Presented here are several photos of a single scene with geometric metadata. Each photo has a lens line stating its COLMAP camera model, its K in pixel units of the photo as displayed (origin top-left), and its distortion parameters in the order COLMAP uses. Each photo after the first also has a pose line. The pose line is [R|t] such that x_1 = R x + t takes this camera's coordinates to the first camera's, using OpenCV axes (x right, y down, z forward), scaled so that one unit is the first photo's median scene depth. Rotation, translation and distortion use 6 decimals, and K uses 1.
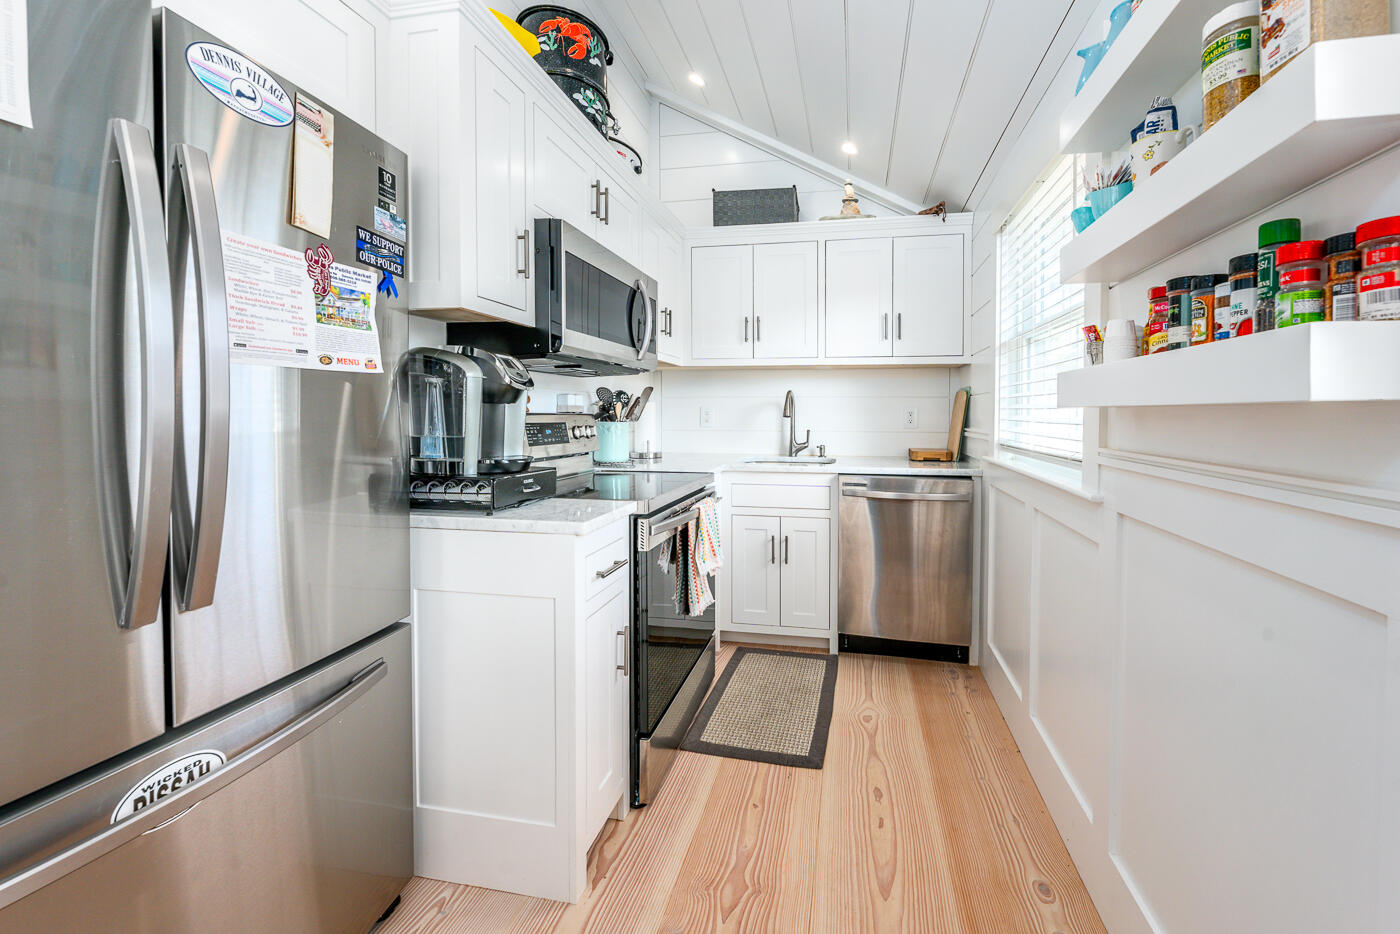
lens RADIAL K [[537.7, 0, 758.8], [0, 537.7, 428.0], [0, 0, 1]] dist [-0.000942, -0.000006]
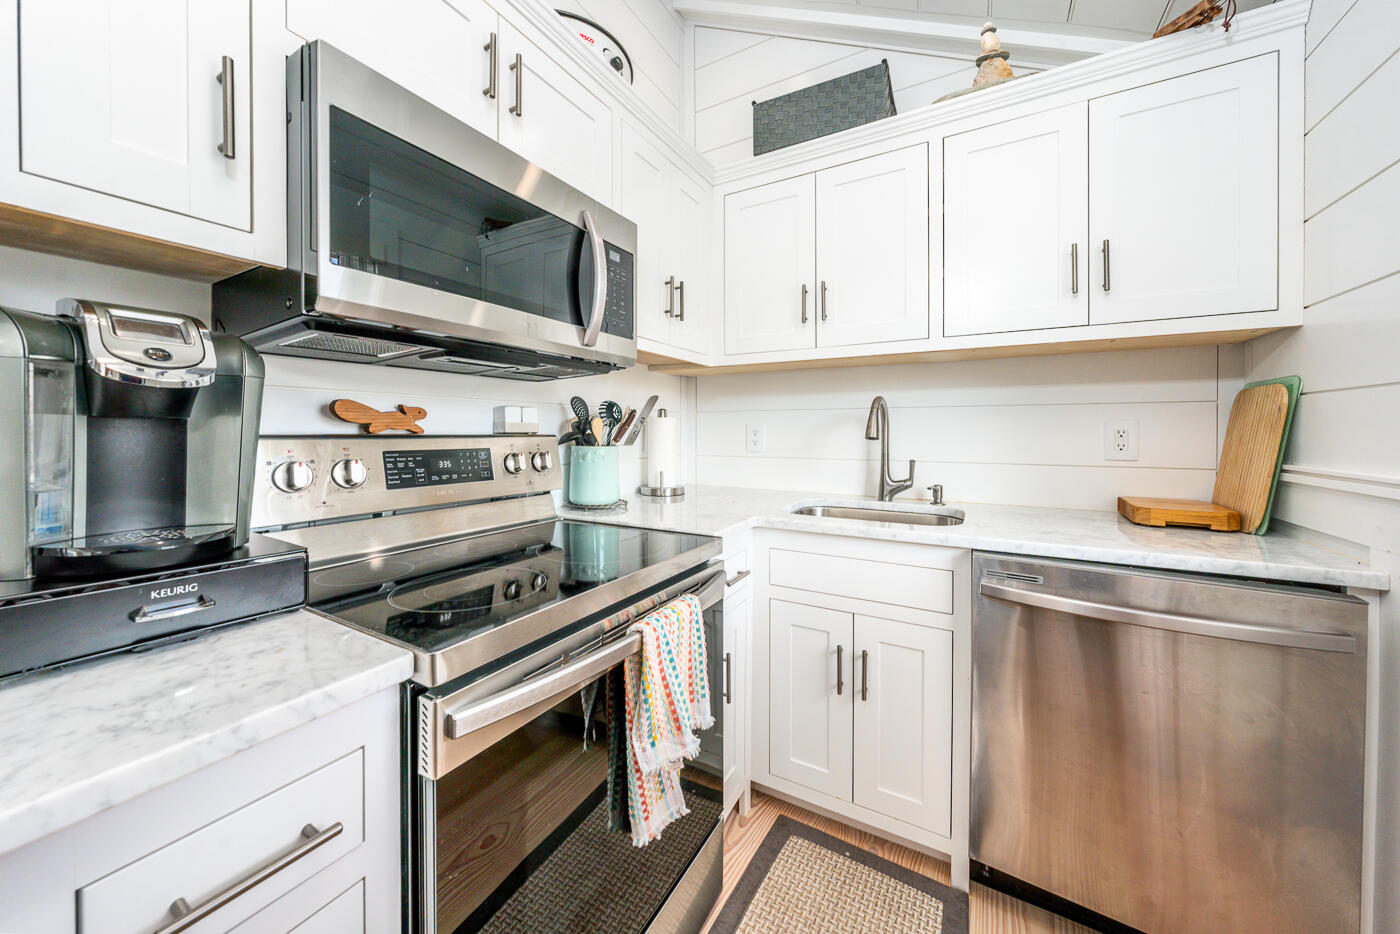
lens RADIAL K [[523.1, 0, 641.2], [0, 523.1, 438.0], [0, 0, 1]] dist [-0.006536, -0.000160]
pose [[0.919605, 0.002421, -0.392836, 0.051328], [-0.008182, 0.999882, -0.012991, -0.013764], [0.392758, 0.015161, 0.919517, 0.407491]]
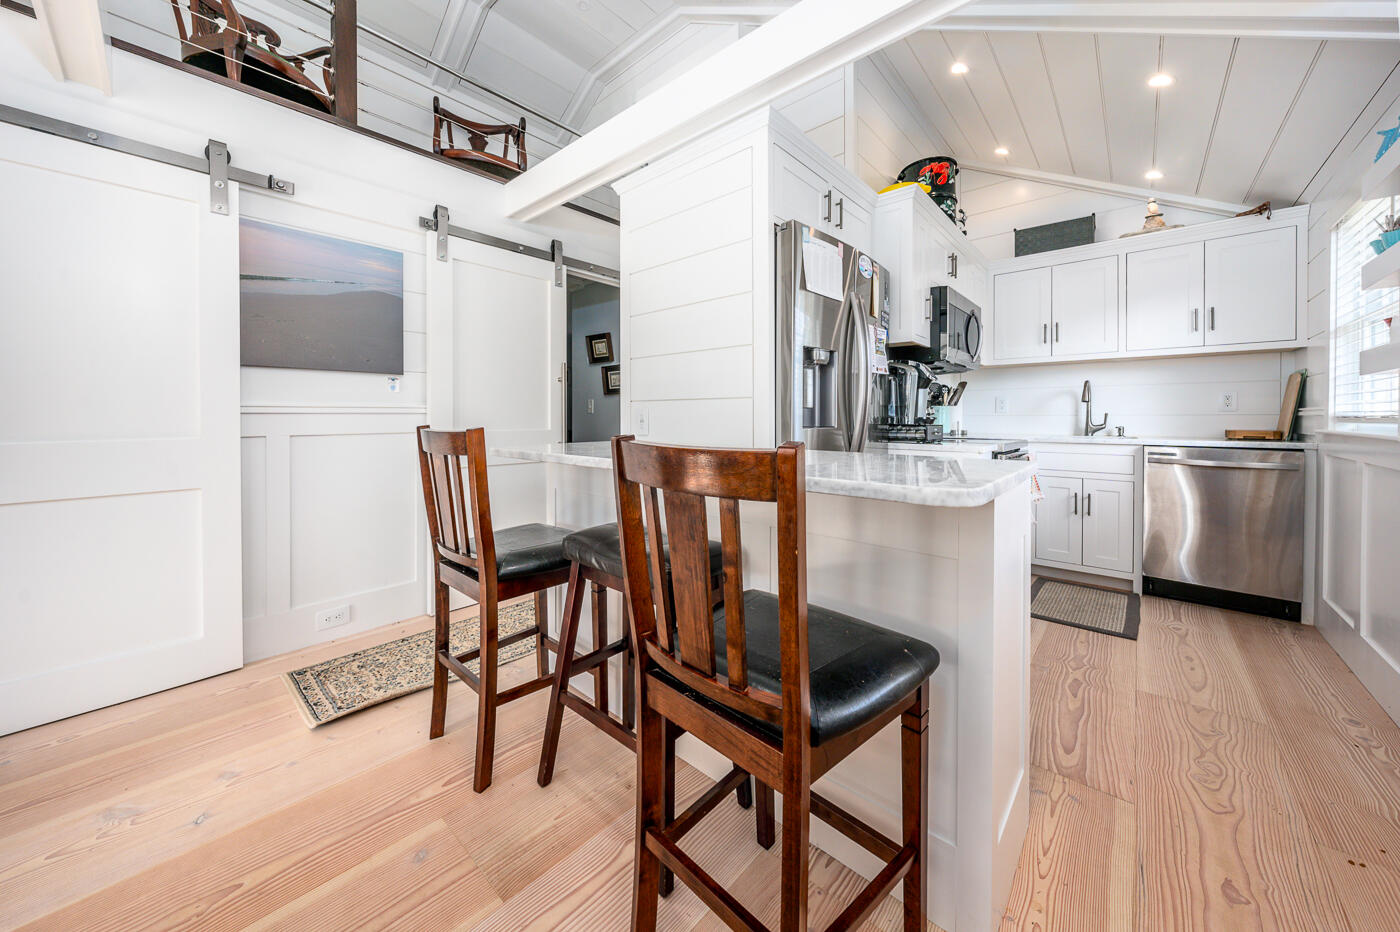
lens RADIAL K [[492.7, 0, 703.5], [0, 492.7, 423.9], [0, 0, 1]] dist [-0.002027, 0.000203]
pose [[0.851469, 0.002579, -0.524399, -0.117935], [-0.008352, 0.999928, -0.008642, 0.054751], [0.524339, 0.011738, 0.851429, -0.482181]]
